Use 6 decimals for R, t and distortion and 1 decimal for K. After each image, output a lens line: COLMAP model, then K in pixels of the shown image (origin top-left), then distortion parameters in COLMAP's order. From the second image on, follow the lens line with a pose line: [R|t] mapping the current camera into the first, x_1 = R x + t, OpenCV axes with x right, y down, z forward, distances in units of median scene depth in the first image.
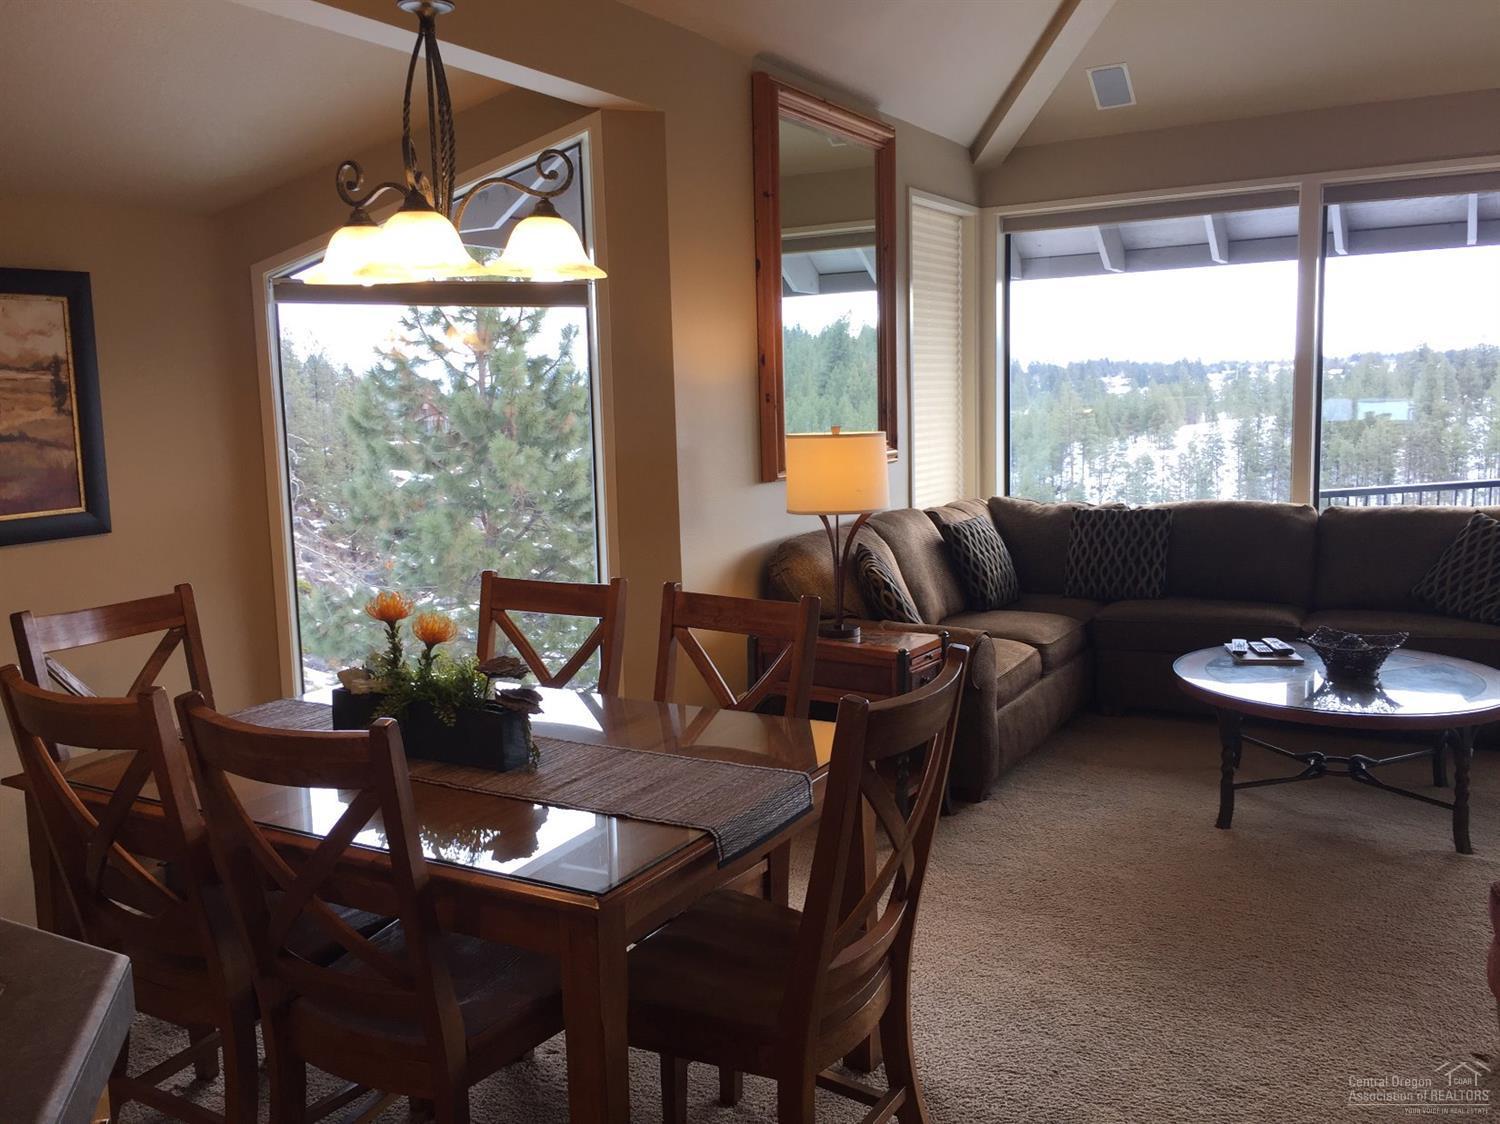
lens RADIAL K [[1283.4, 0, 751.8], [0, 1283.4, 562.9], [0, 0, 1]] dist [0.069947, -0.046163]
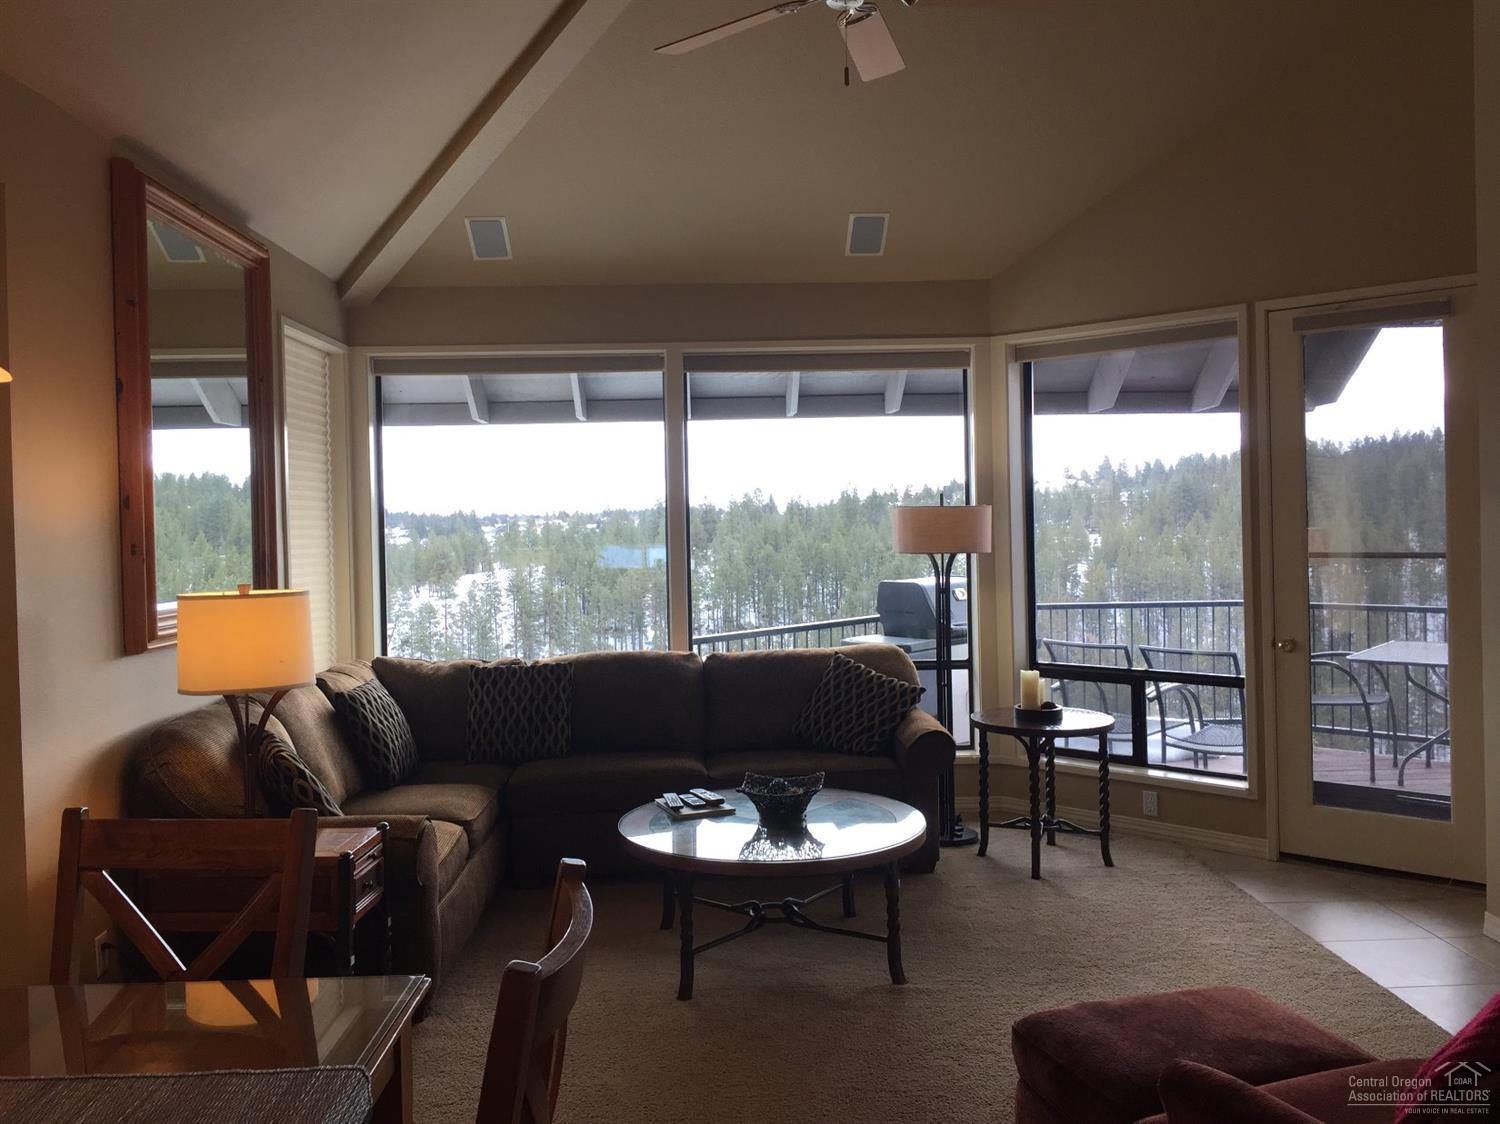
lens RADIAL K [[1283.4, 0, 747.3], [0, 1283.4, 551.5], [0, 0, 1]] dist [0.069947, -0.046163]
pose [[0.857583, -0.003133, 0.514336, -0.066647], [0.067125, 0.992111, -0.105878, -0.014145], [-0.509947, 0.125324, 0.851028, 0.102625]]
